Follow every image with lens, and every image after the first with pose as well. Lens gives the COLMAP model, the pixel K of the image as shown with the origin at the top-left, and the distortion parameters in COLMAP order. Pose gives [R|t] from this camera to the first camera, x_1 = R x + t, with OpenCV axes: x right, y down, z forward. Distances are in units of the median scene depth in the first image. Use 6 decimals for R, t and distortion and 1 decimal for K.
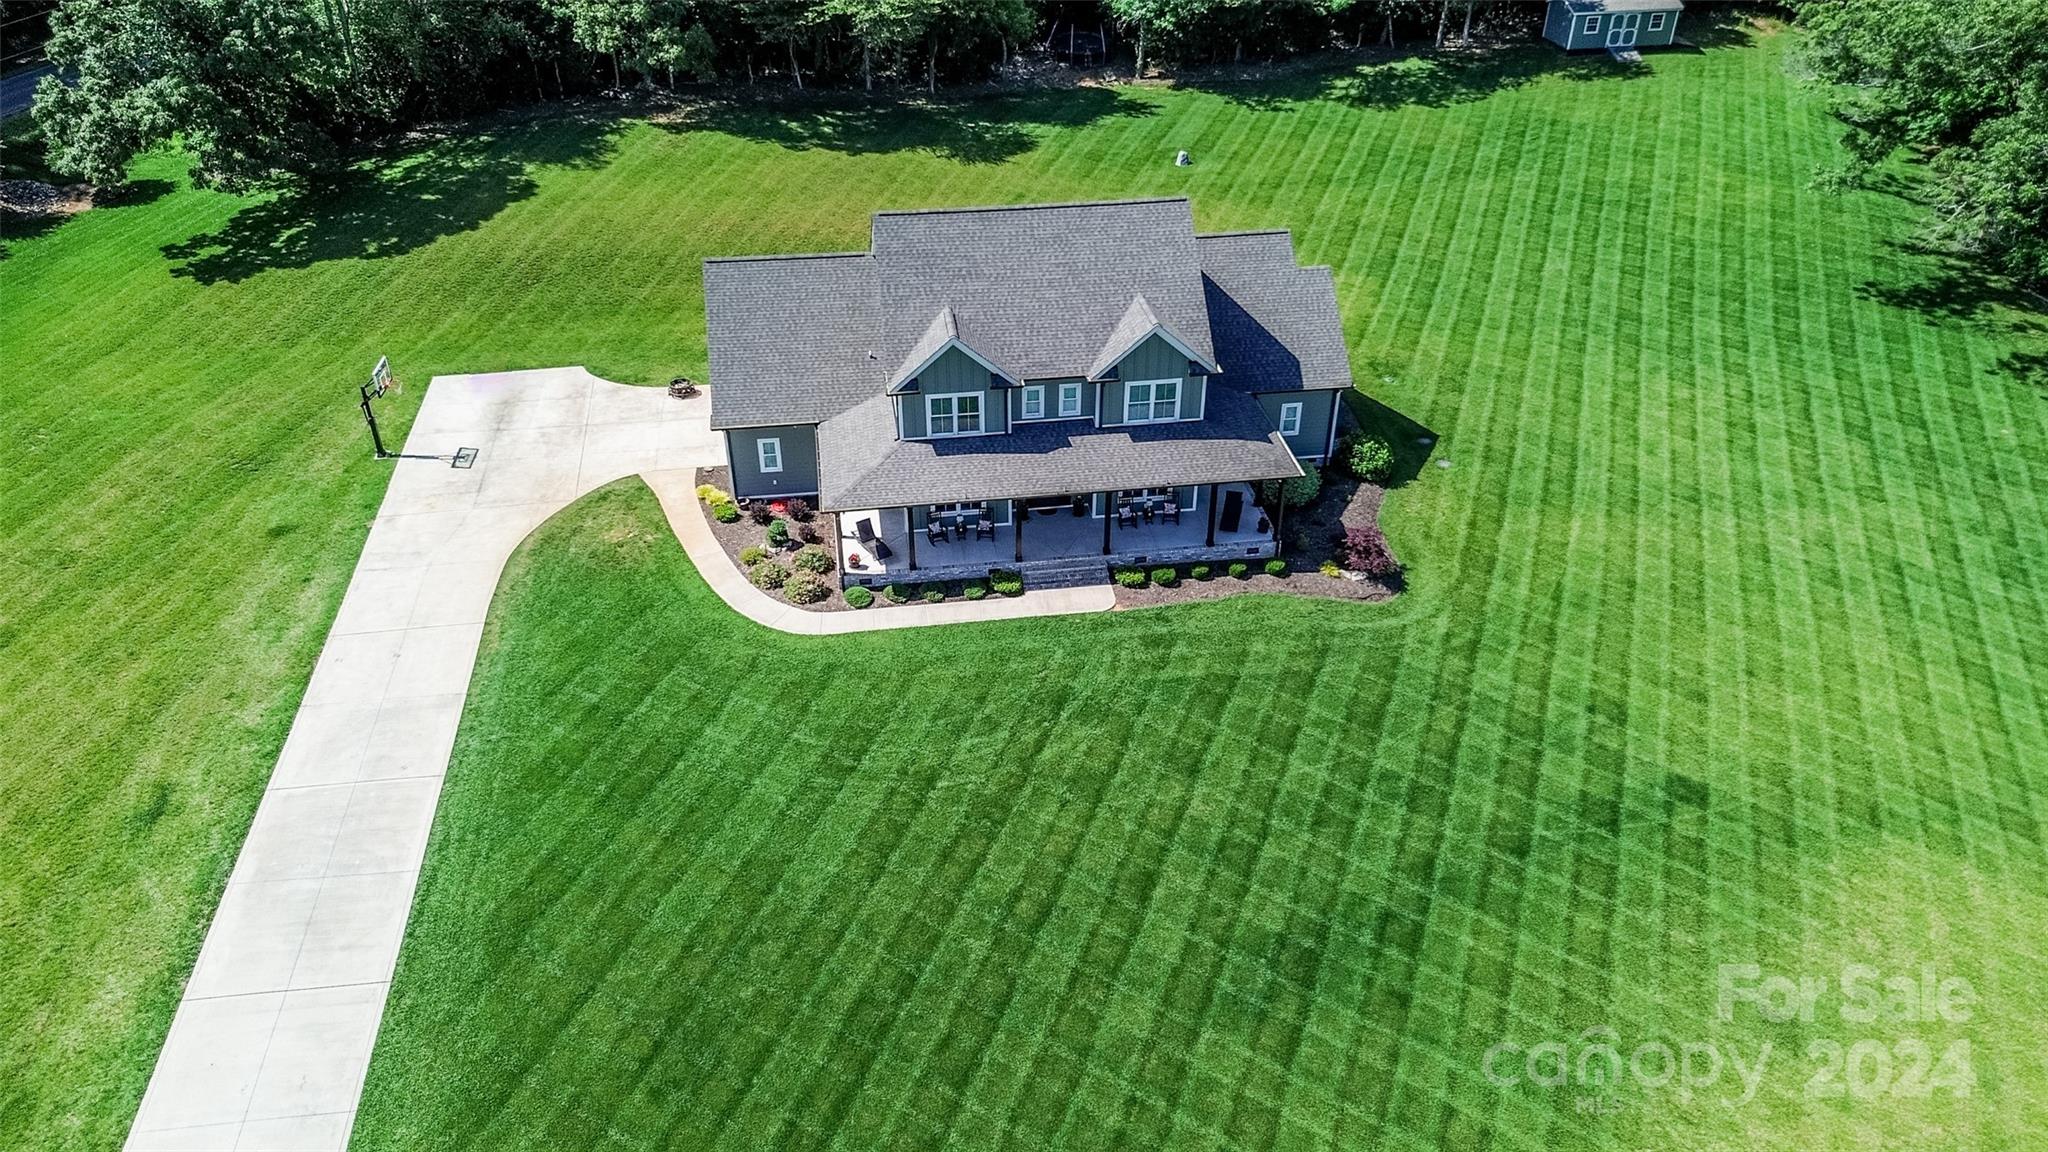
lens RADIAL K [[1433.4, 0, 1024.0], [0, 1433.4, 576.0], [0, 0, 1]] dist [0.081338, -0.094097]
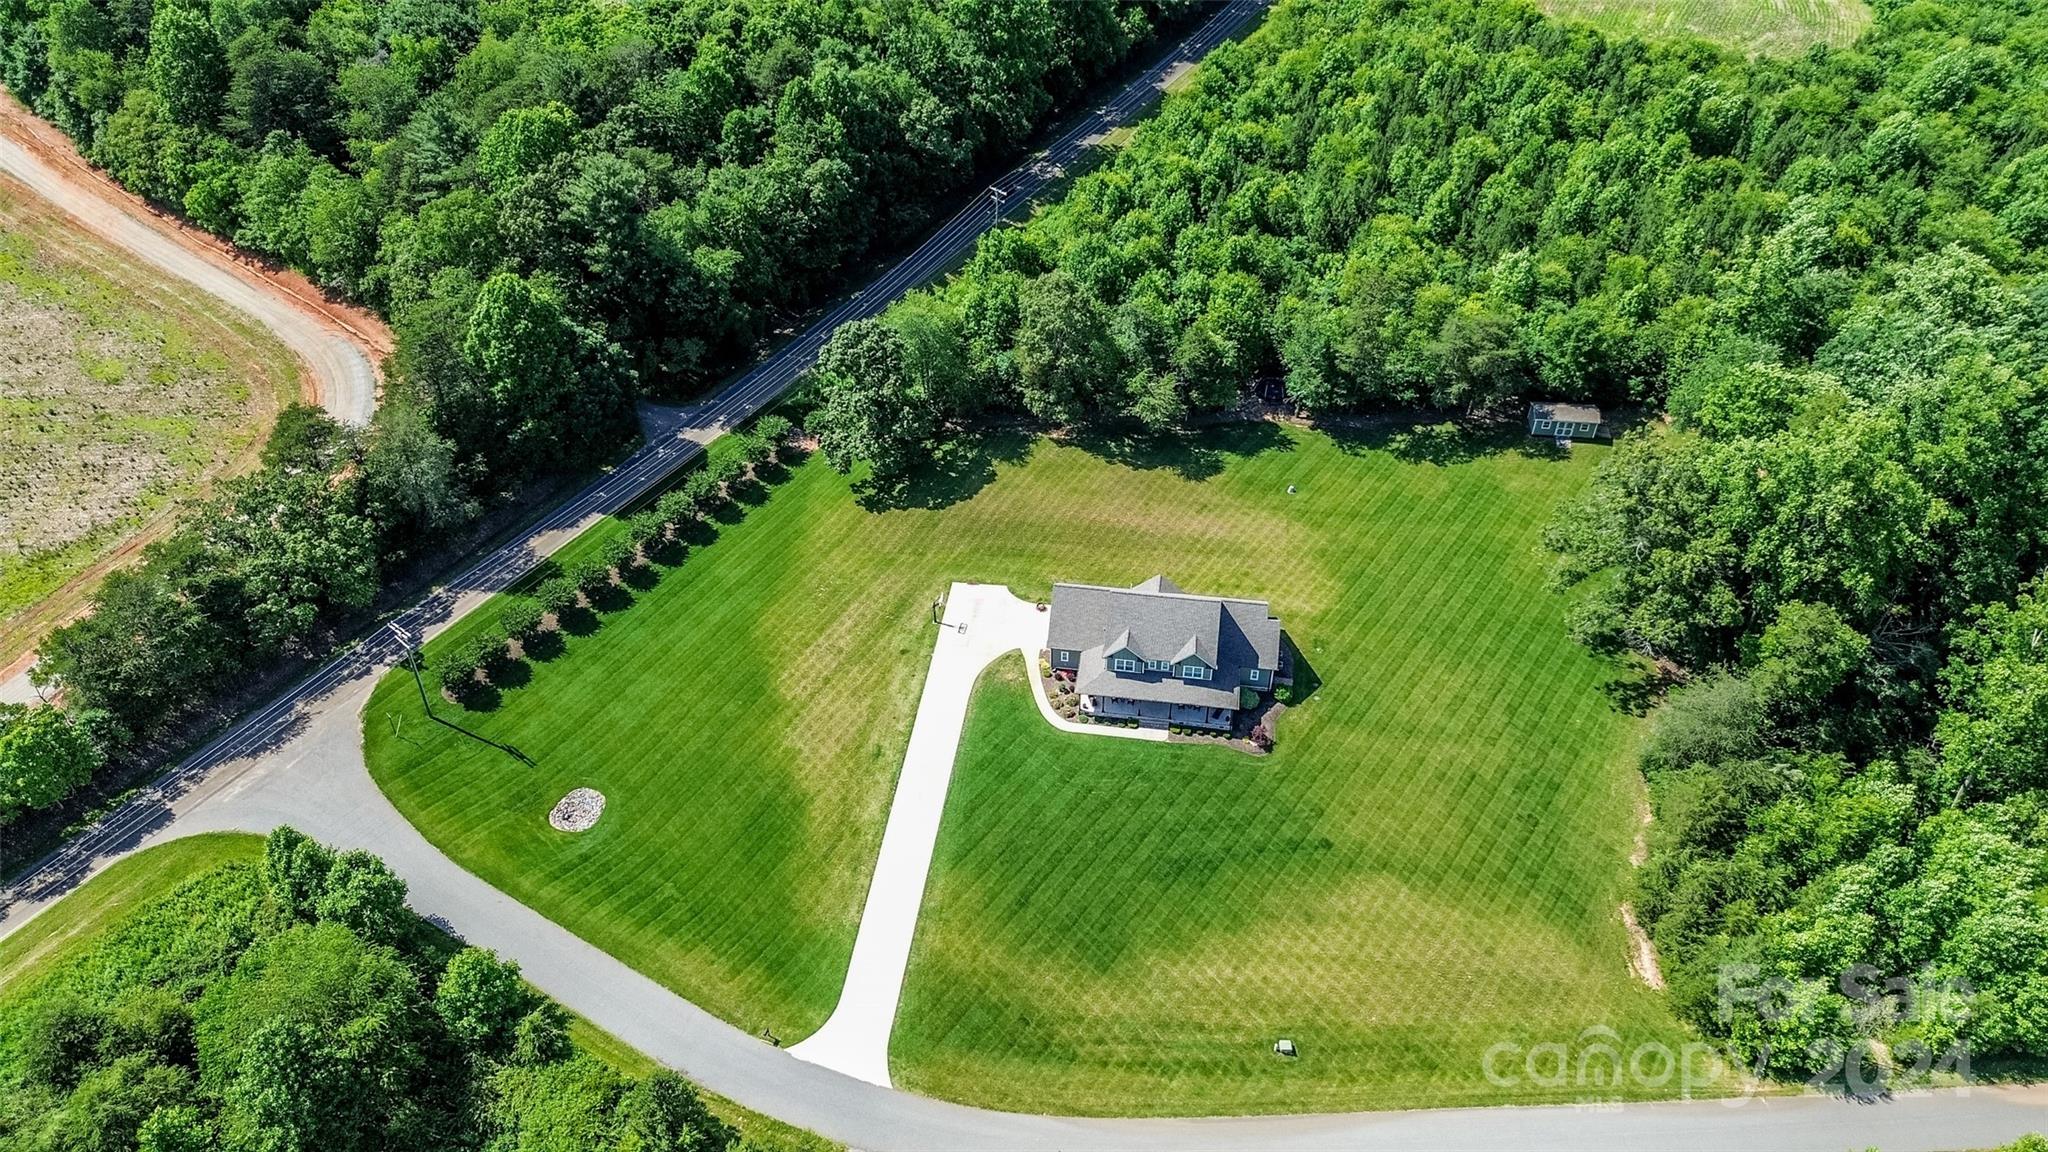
lens RADIAL K [[1445.6, 0, 1030.1], [0, 1445.6, 551.9], [0, 0, 1]] dist [0.098939, -0.162768]
pose [[0.959560, 0.178701, -0.217510, 0.363201], [-0.153232, 0.979742, 0.128936, -0.681629], [0.236145, -0.090392, 0.967504, -1.873502]]
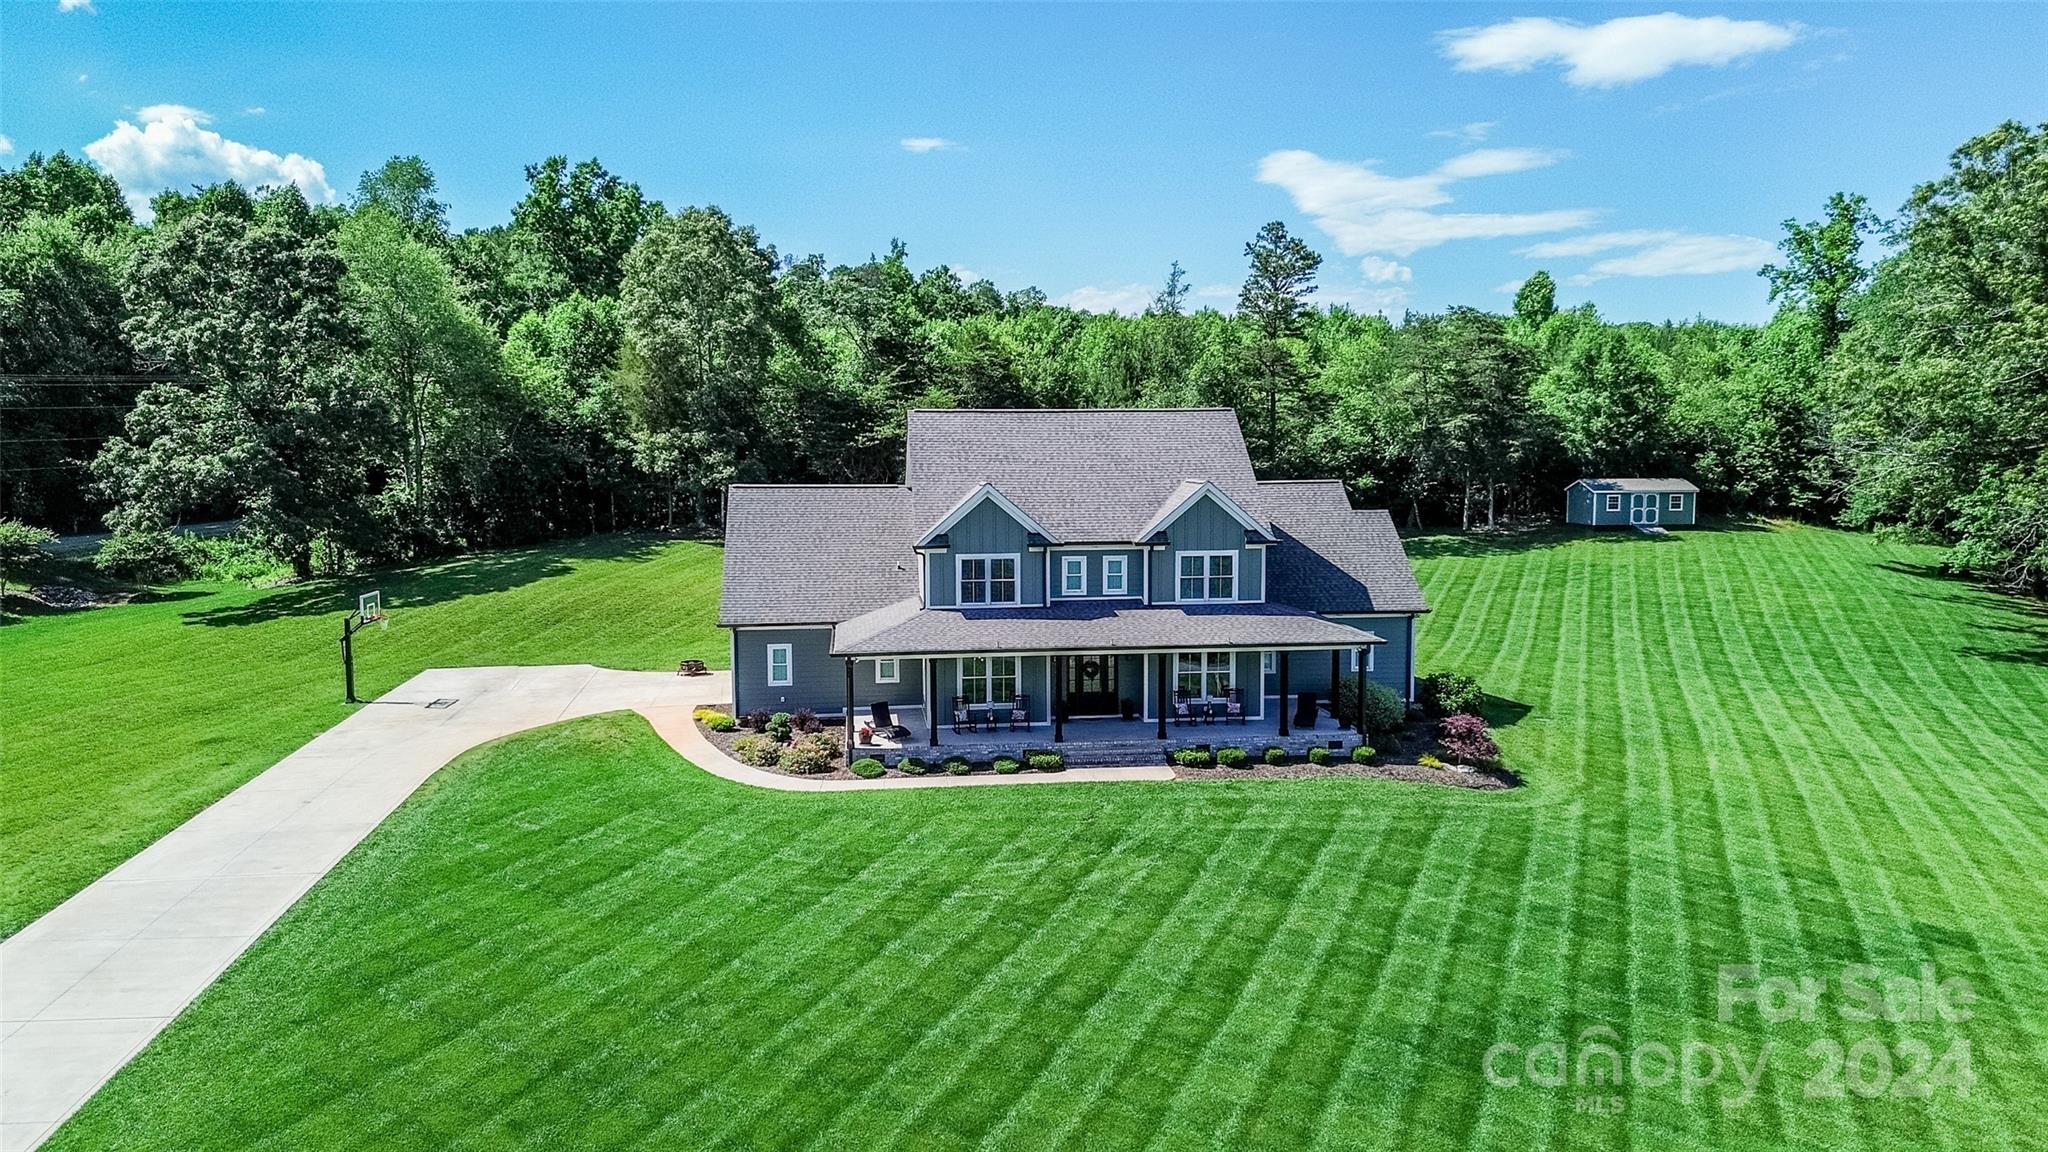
lens RADIAL K [[1450.5, 0, 1028.7], [0, 1450.5, 545.7], [0, 0, 1]] dist [0.057465, -0.048147]
pose [[0.999712, -0.004449, -0.023601, -0.000762], [-0.007756, 0.870220, -0.492602, 0.309114], [0.022729, 0.492643, 0.869935, 0.193110]]
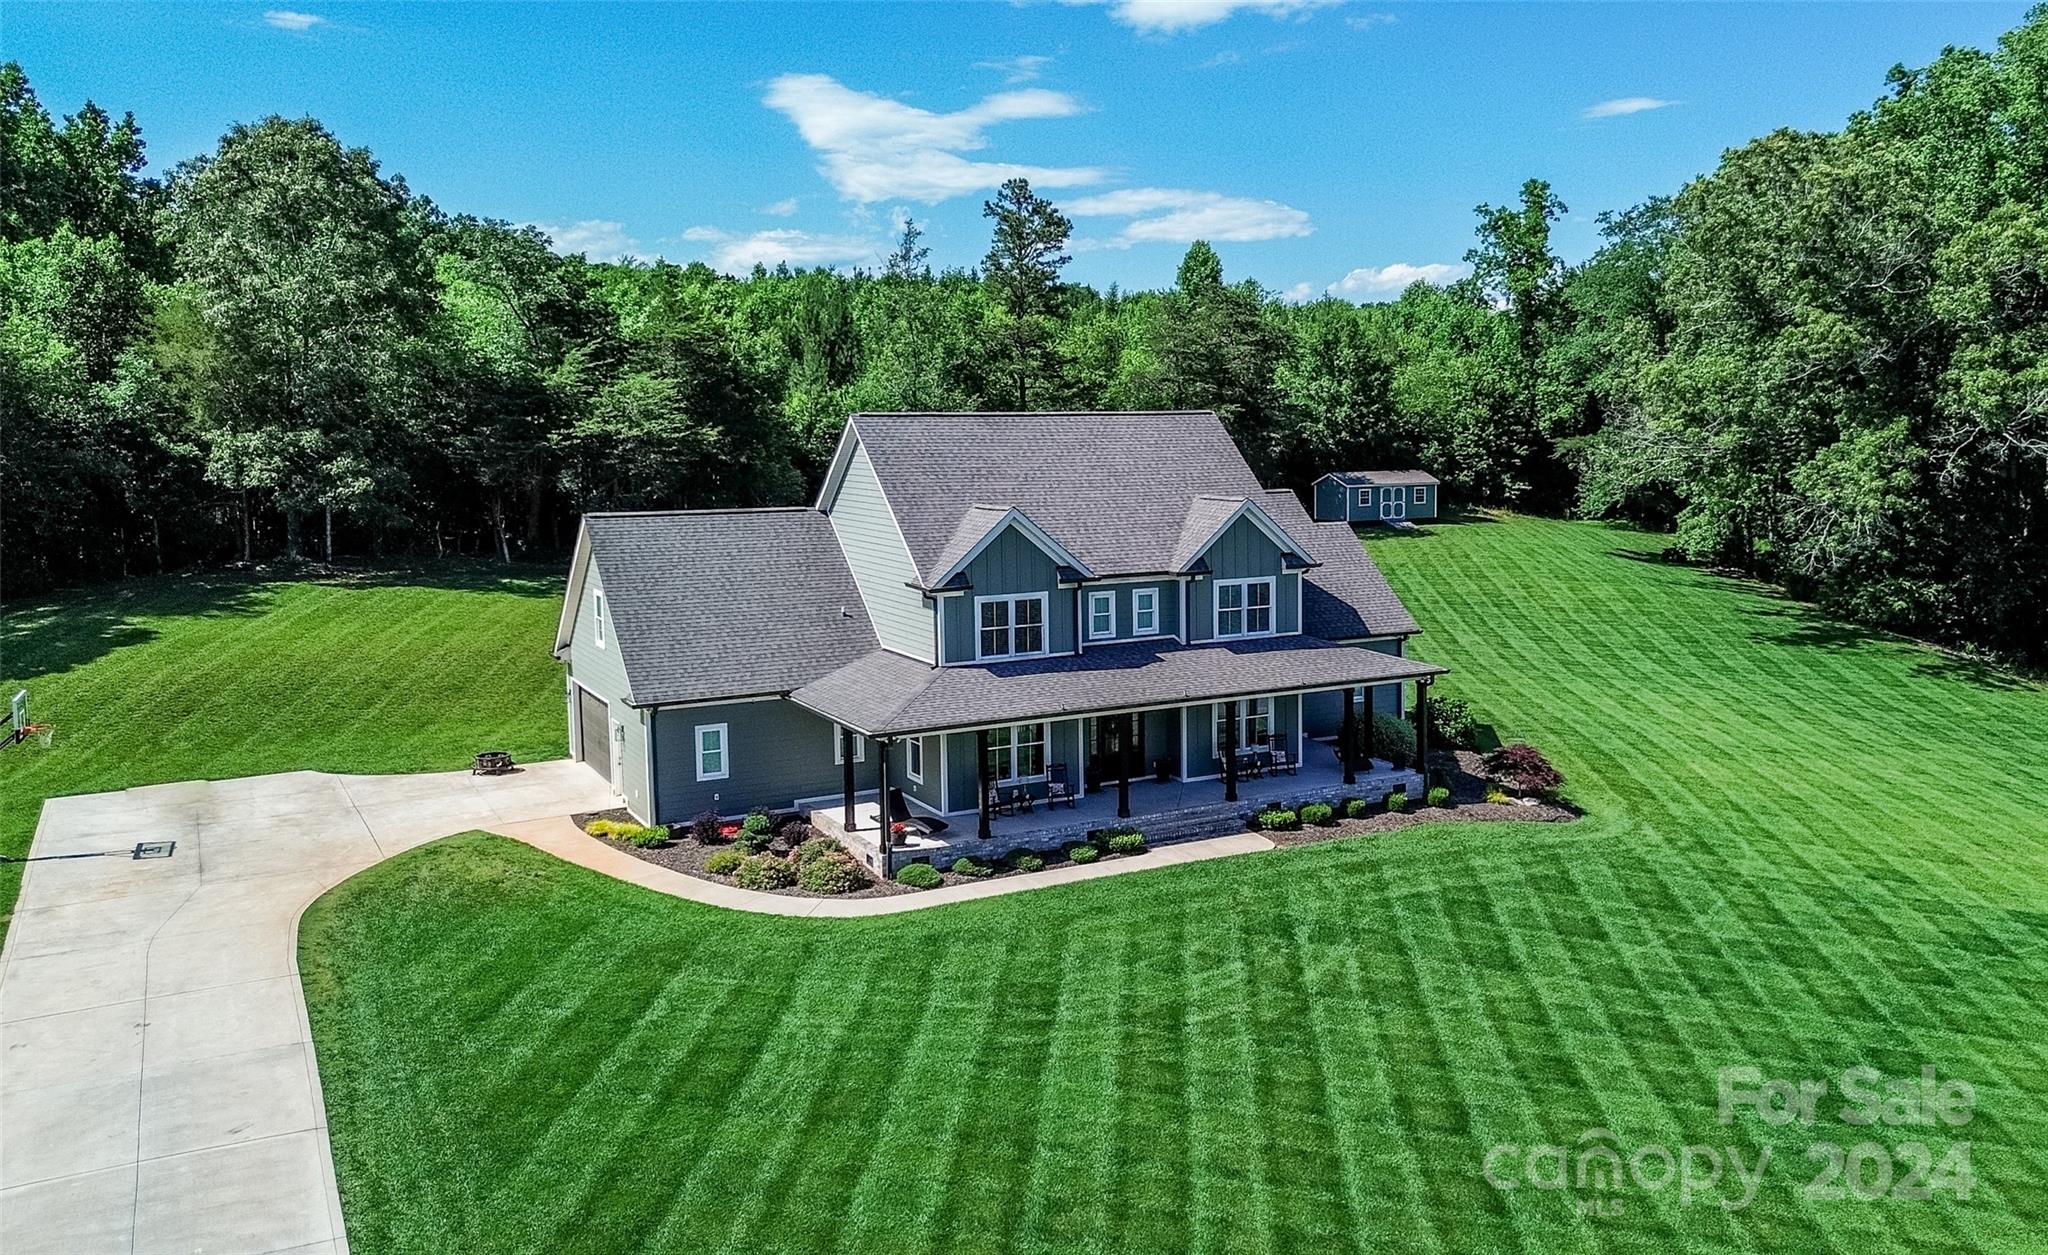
lens RADIAL K [[1694.5, 0, 1200.4], [0, 1694.5, 552.4], [0, 0, 1]] dist [0.072320, -0.074541]
pose [[0.923393, -0.041274, 0.381630, -0.280854], [0.221610, 0.869101, -0.442212, 0.252009], [-0.313423, 0.492909, 0.811669, 0.243106]]
